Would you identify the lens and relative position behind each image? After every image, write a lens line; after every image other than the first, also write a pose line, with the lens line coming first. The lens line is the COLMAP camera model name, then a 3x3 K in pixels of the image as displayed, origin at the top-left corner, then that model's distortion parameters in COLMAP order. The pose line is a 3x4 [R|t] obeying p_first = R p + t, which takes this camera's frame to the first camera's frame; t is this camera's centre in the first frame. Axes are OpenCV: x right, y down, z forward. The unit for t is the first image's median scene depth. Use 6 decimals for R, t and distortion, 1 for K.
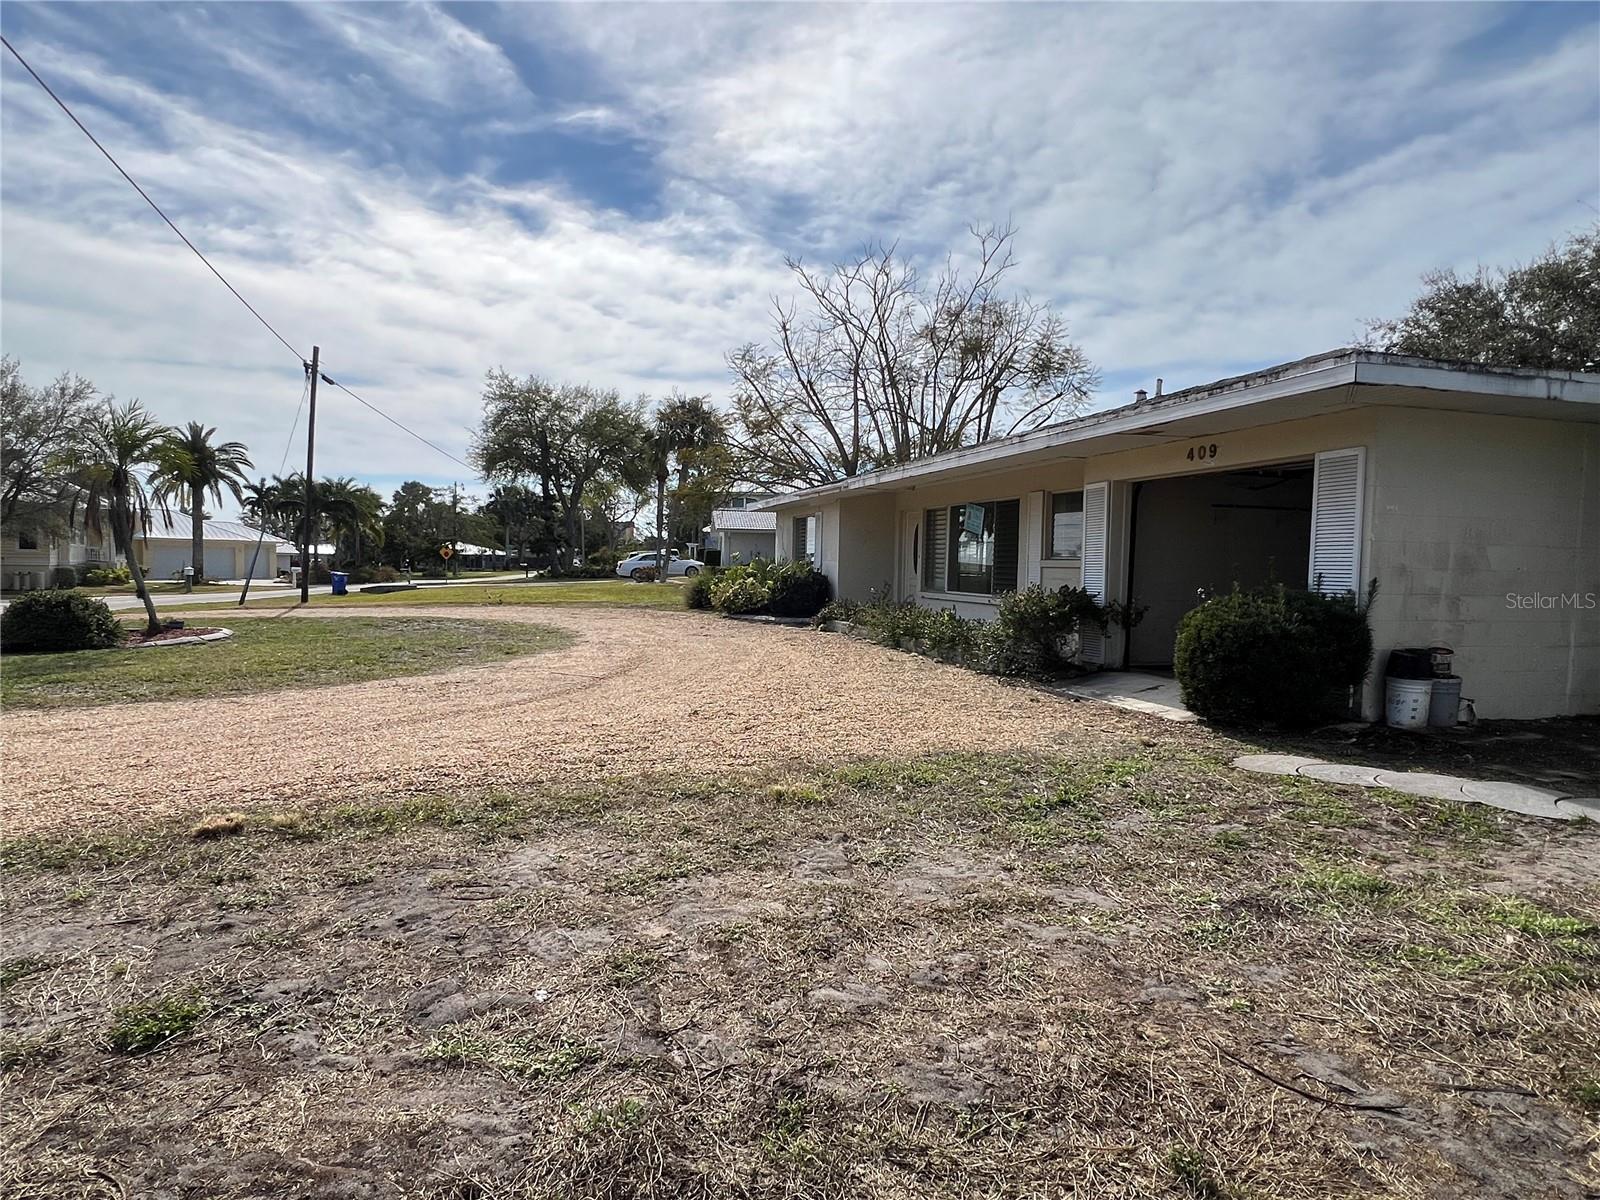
lens RADIAL K [[934.1, 0, 799.3], [0, 934.1, 608.5], [0, 0, 1]] dist [0.025047, 0.003057]
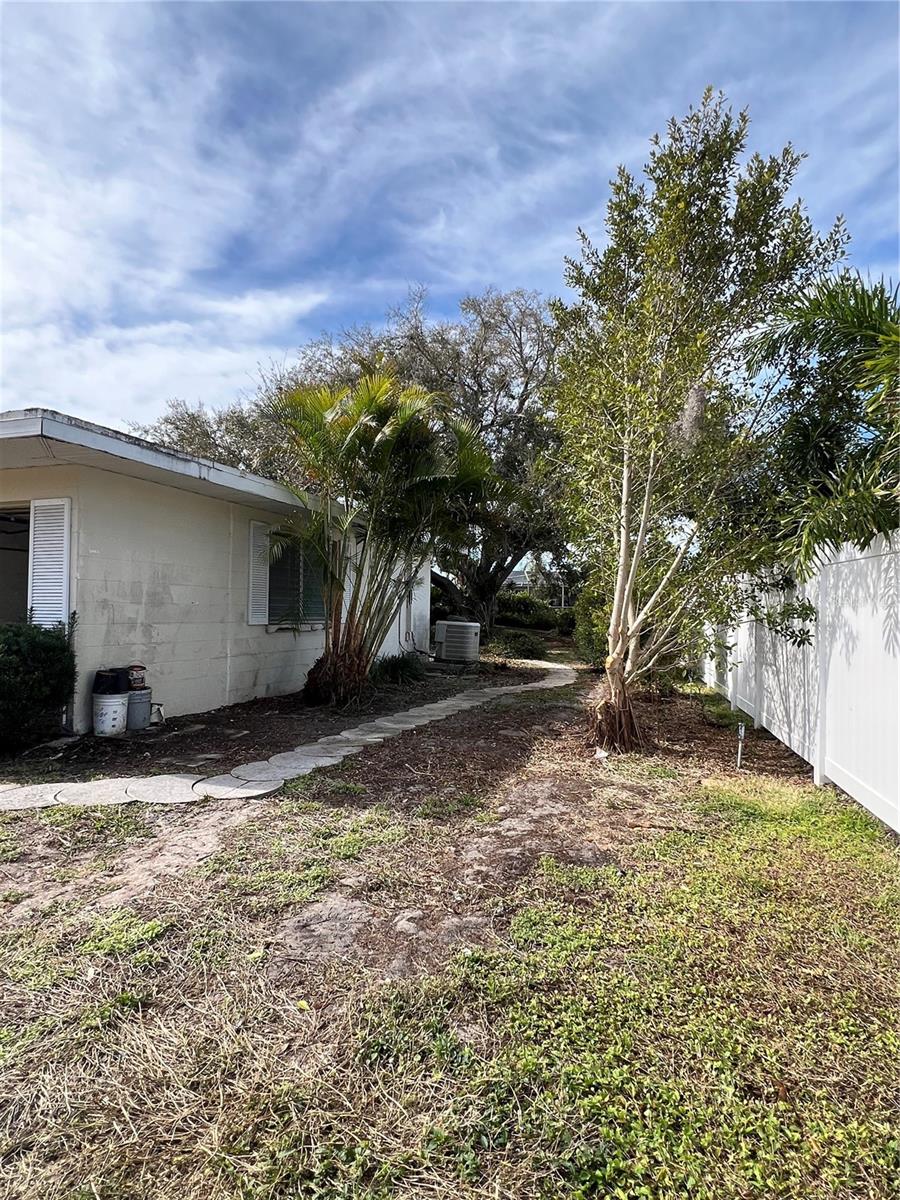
lens RADIAL K [[700.6, 0, 449.4], [0, 700.6, 600.4], [0, 0, 1]] dist [0.025047, 0.003057]
pose [[0.591646, -0.001201, 0.806197, 0.174120], [0.039845, 0.998820, -0.027753, -0.002422], [-0.805213, 0.048543, 0.590996, 0.113600]]
